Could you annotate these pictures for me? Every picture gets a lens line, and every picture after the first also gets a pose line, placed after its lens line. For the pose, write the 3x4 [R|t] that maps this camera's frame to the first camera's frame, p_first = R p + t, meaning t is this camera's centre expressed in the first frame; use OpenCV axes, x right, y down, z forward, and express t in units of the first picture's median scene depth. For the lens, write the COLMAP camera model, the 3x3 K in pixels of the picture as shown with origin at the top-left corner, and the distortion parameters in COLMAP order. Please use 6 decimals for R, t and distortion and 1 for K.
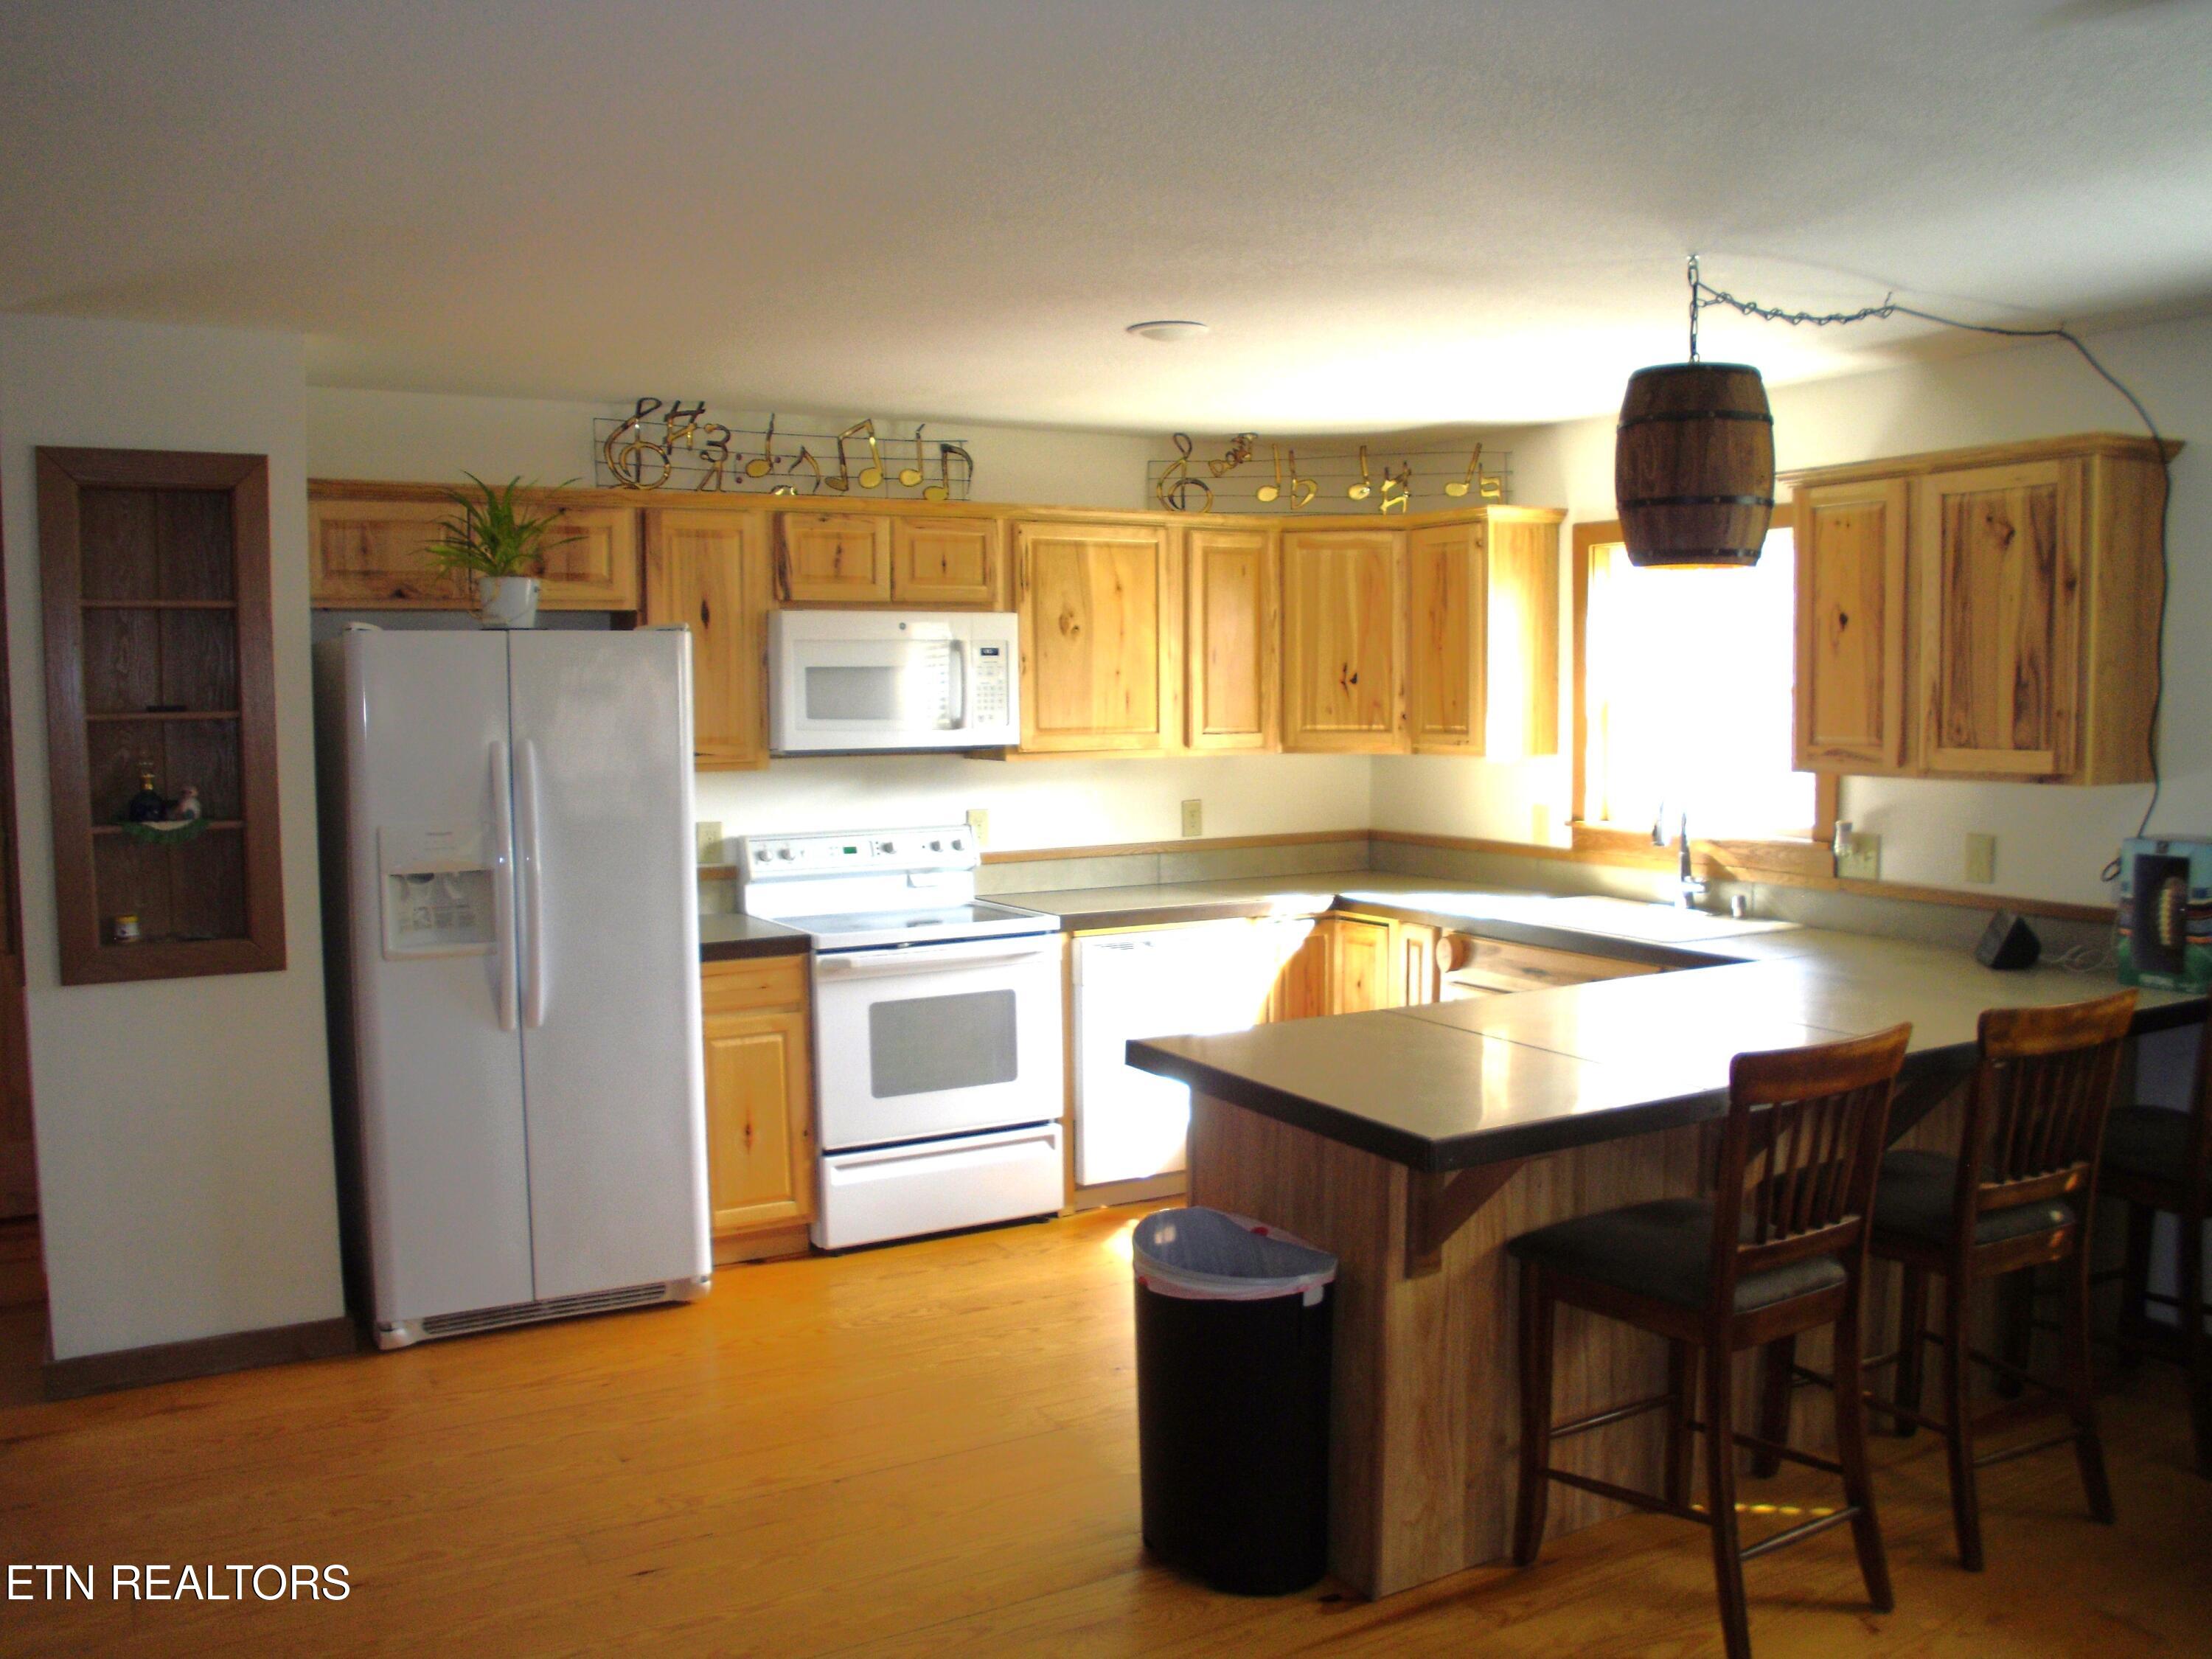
lens RADIAL K [[1832.3, 0, 1118.6], [0, 1832.3, 853.0], [0, 0, 1]] dist [-0.149012, 0.127392]
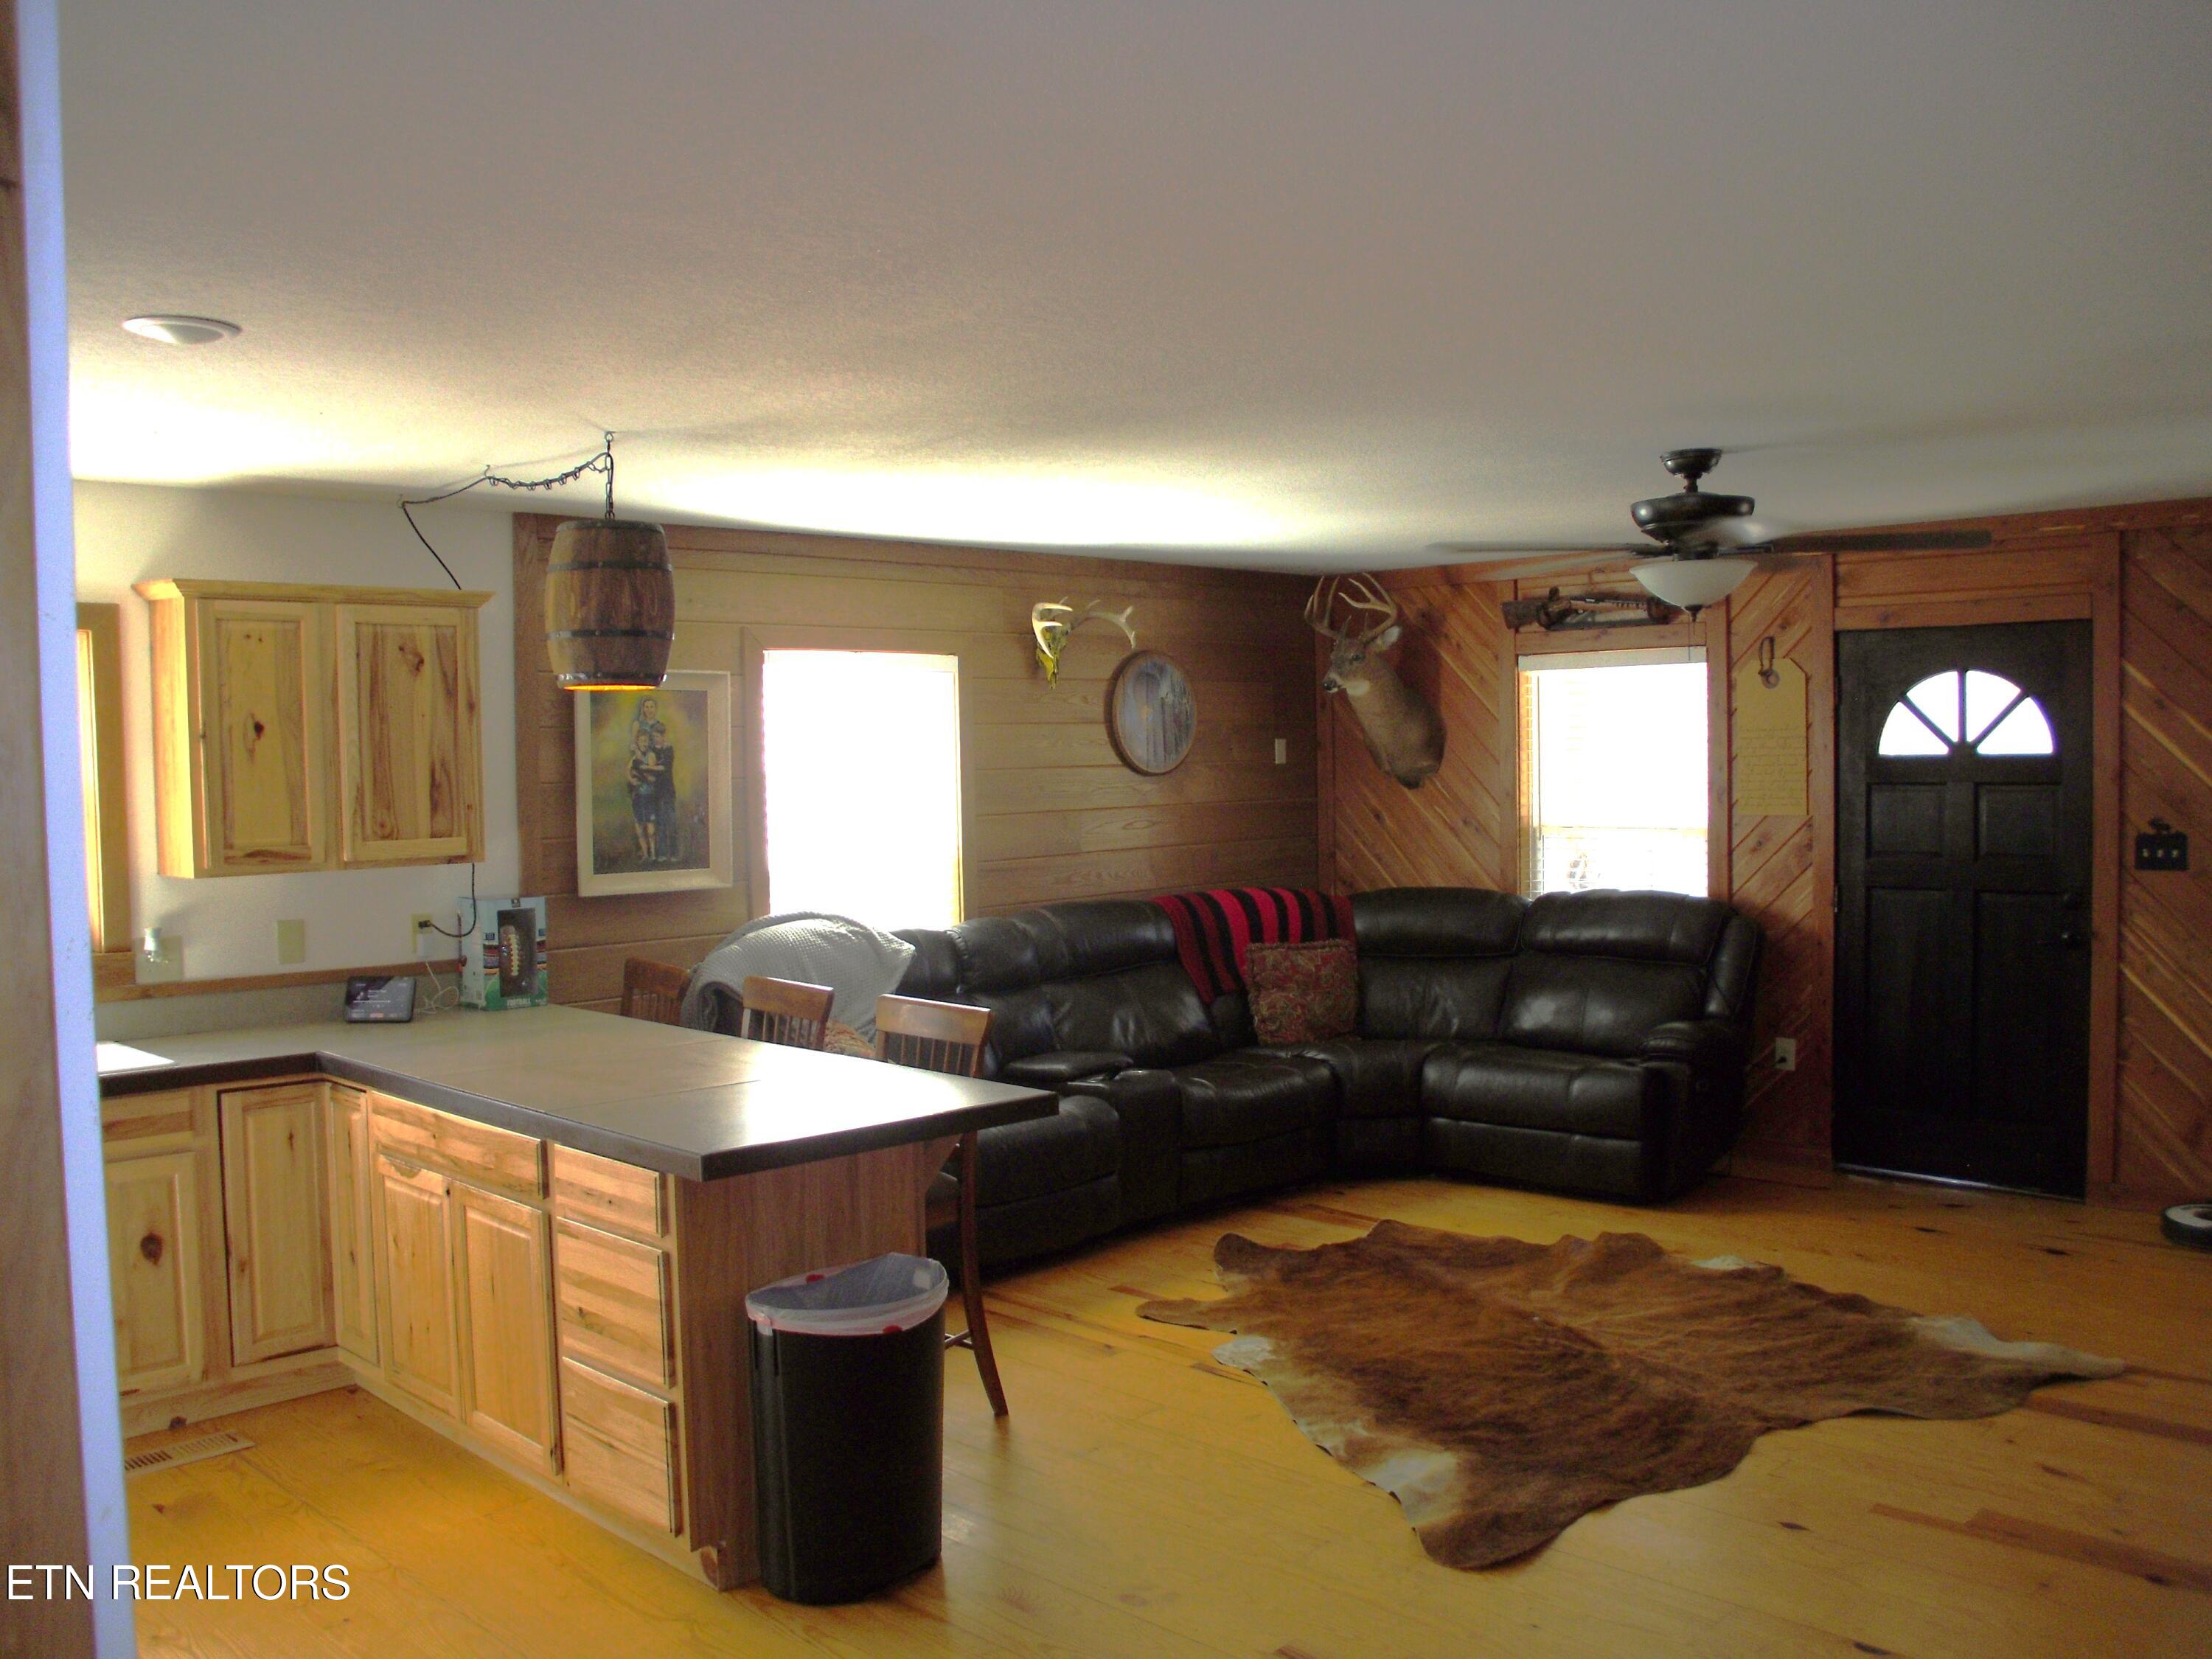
lens RADIAL K [[1832.3, 0, 1118.6], [0, 1832.3, 853.0], [0, 0, 1]] dist [-0.149012, 0.127392]
pose [[-0.267170, -0.036876, 0.962944, -0.694388], [0.104131, 0.992311, 0.066892, -0.068989], [-0.958007, 0.118144, -0.261276, 0.737497]]
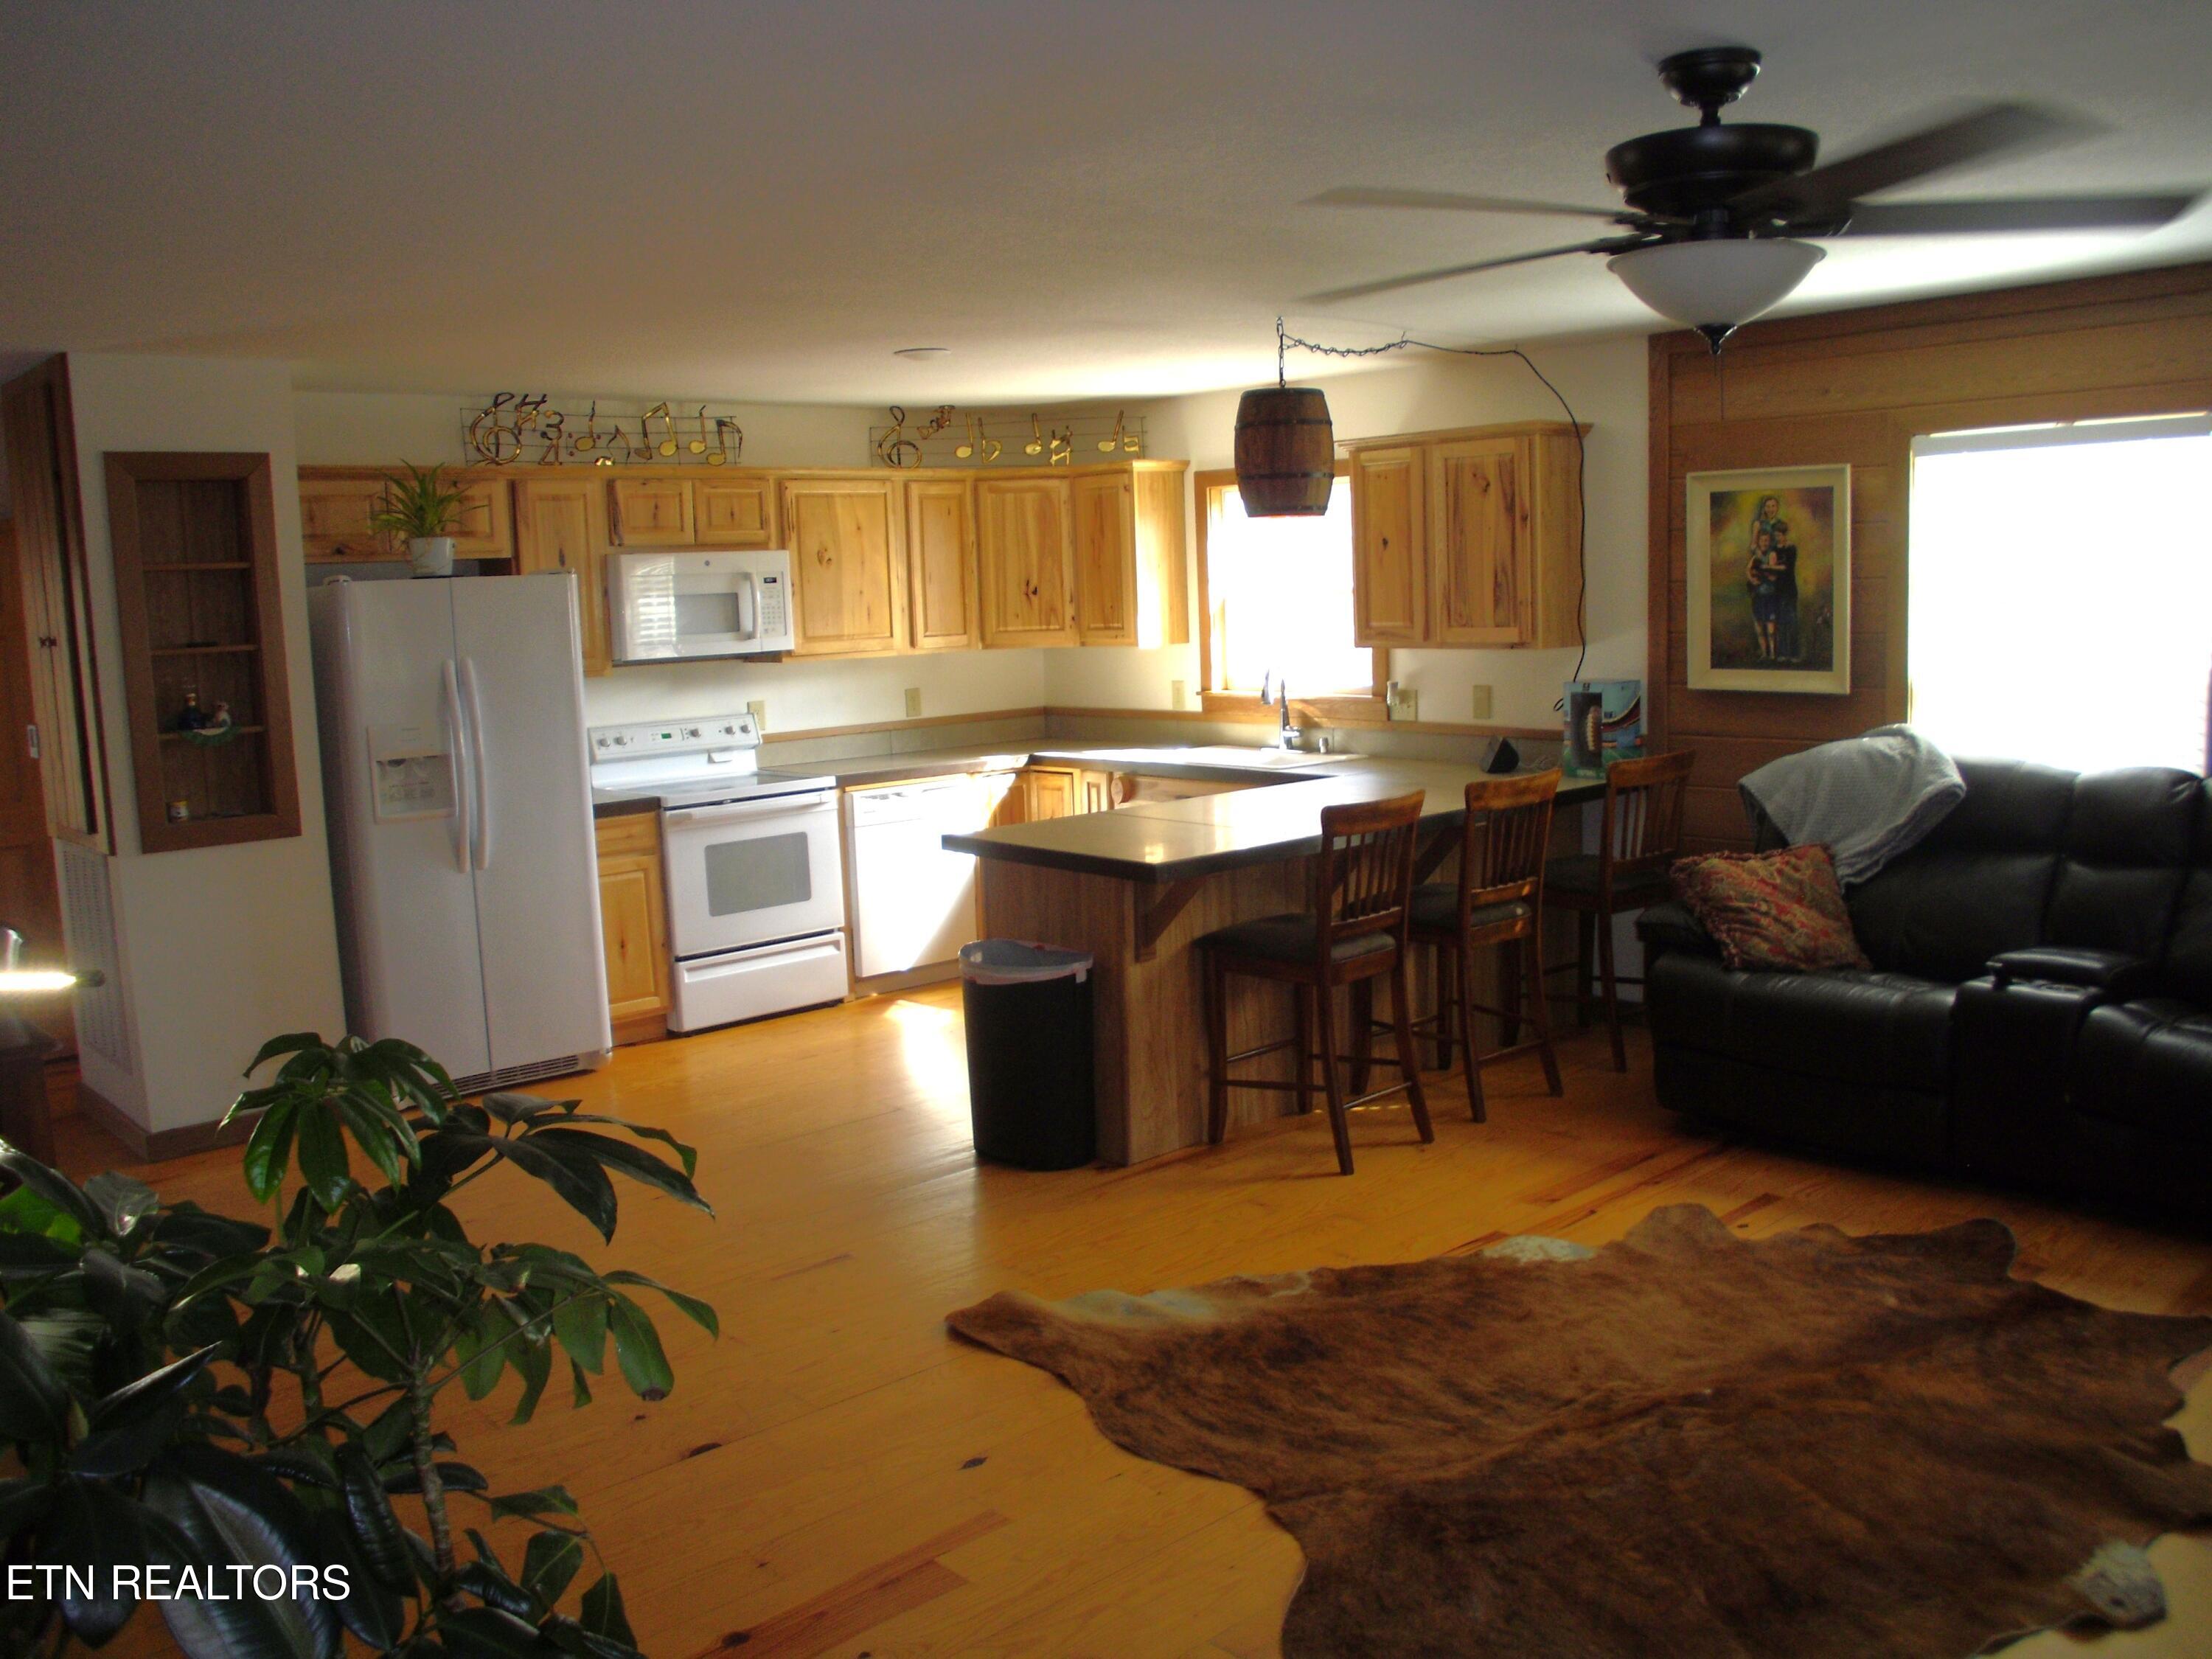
lens RADIAL K [[1832.3, 0, 1118.6], [0, 1832.3, 853.0], [0, 0, 1]] dist [-0.149012, 0.127392]
pose [[0.975108, -0.057813, 0.214063, -0.131103], [0.046514, 0.997264, 0.057454, 0.025624], [-0.216798, -0.046067, 0.975129, -0.386104]]
